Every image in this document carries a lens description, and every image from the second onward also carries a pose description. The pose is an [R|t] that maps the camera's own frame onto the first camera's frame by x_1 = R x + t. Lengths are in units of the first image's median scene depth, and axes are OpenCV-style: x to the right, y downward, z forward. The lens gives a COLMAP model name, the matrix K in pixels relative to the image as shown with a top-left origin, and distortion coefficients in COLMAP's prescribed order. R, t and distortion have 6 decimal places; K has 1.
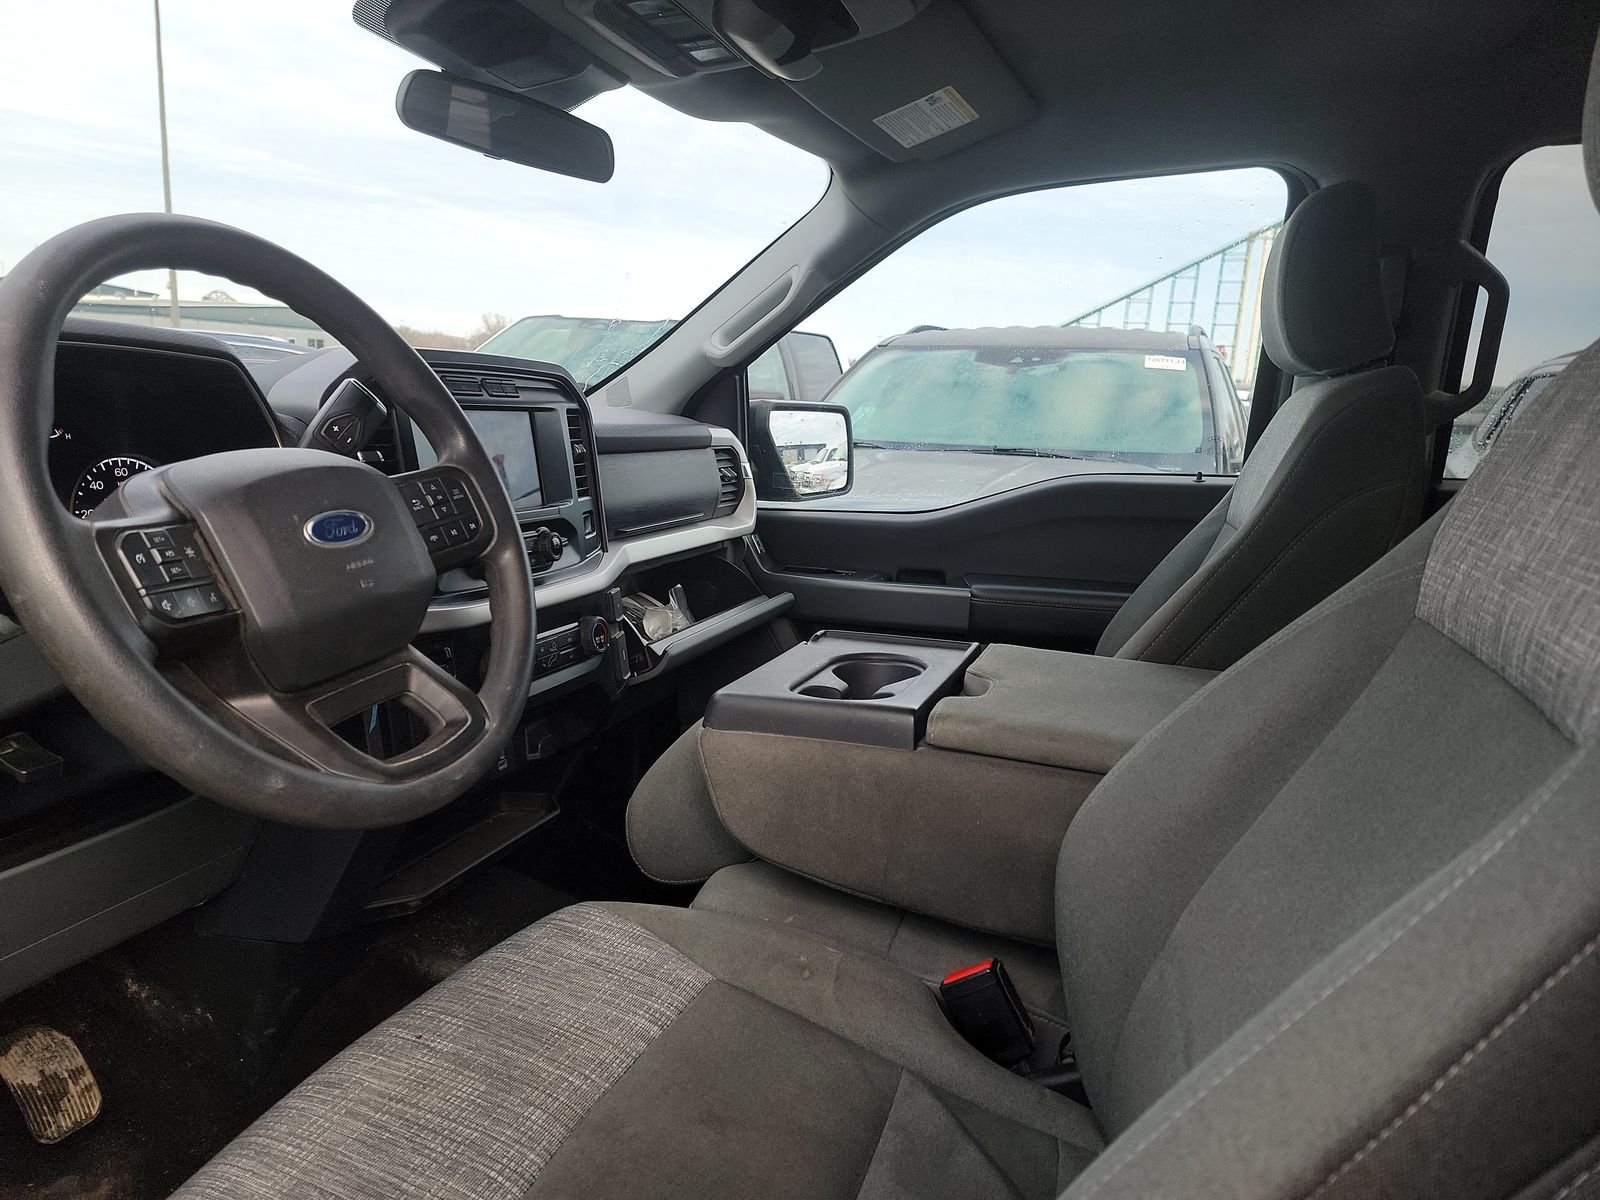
lens RADIAL K [[1102.0, 0, 824.6], [0, 1102.0, 603.3], [0, 0, 1]] dist [0.093914, -0.075969]
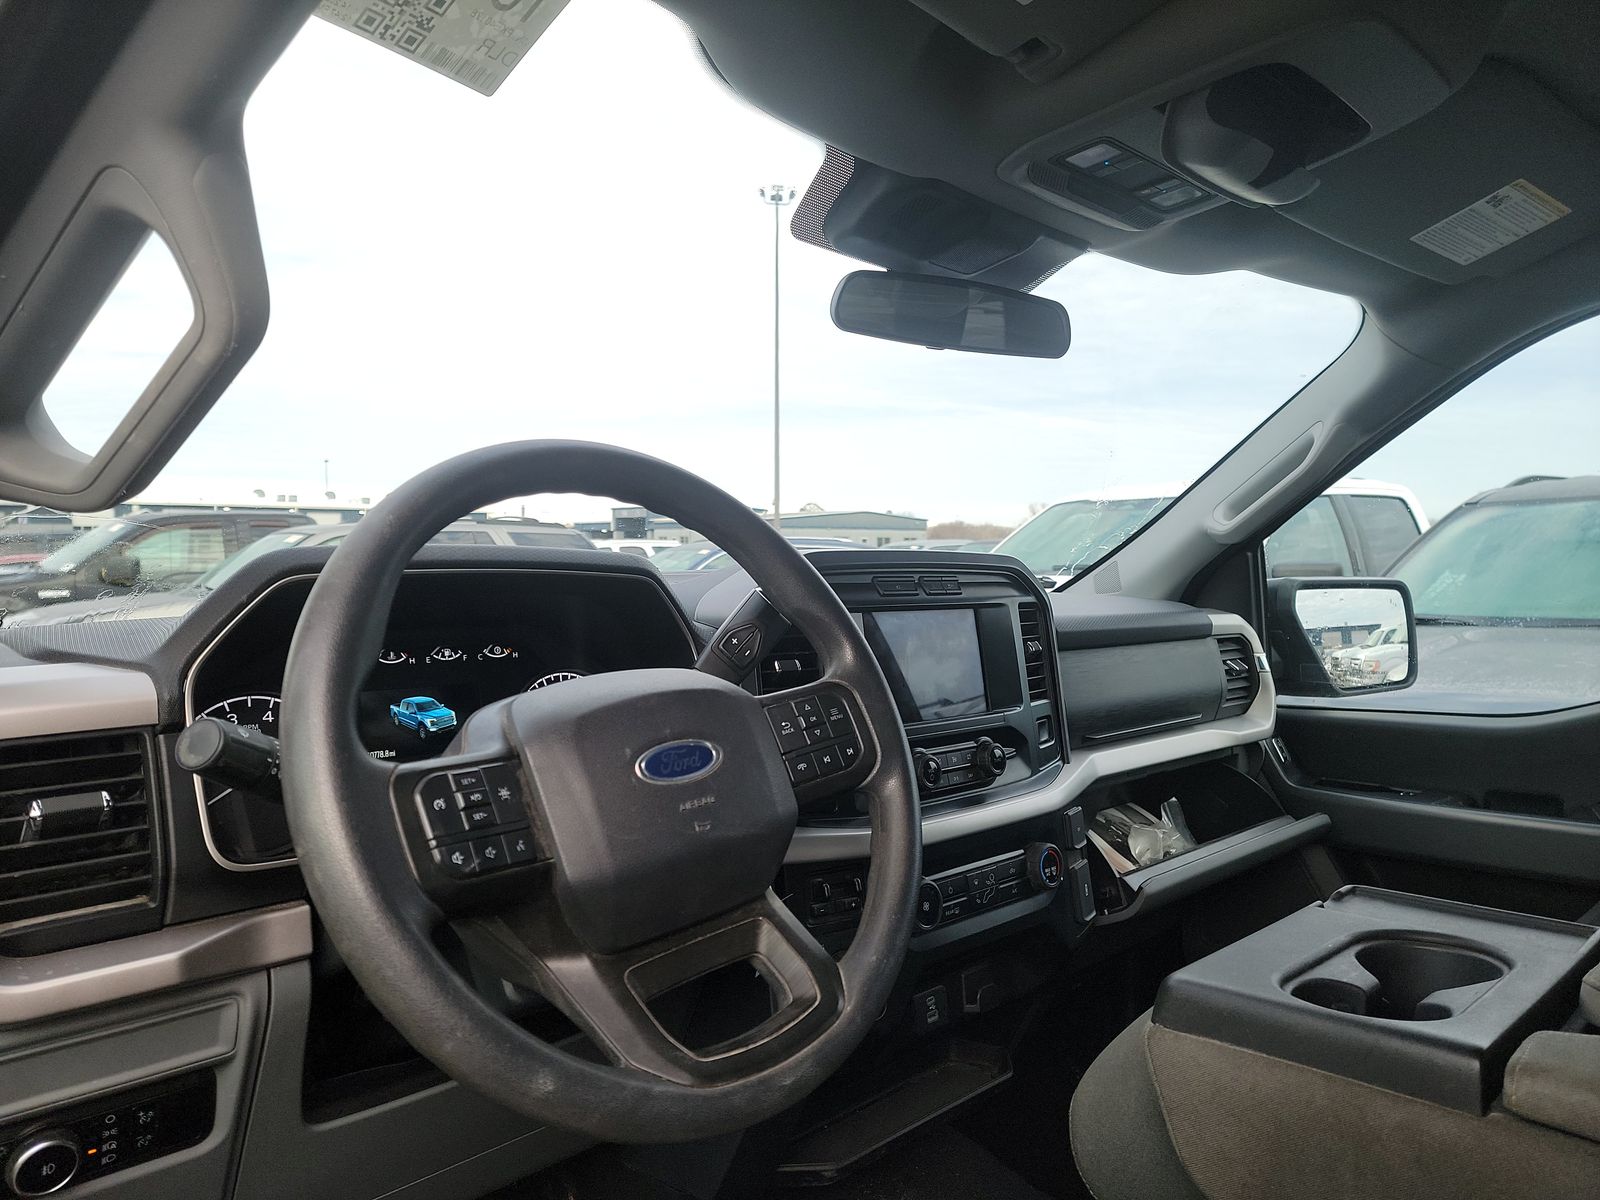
lens RADIAL K [[1102.0, 0, 824.6], [0, 1102.0, 603.3], [0, 0, 1]] dist [0.093914, -0.075969]
pose [[0.886917, -0.029586, -0.460979, 0.043147], [-0.044118, 0.987959, -0.148291, -0.038421], [0.459816, 0.151860, 0.874933, 0.158180]]
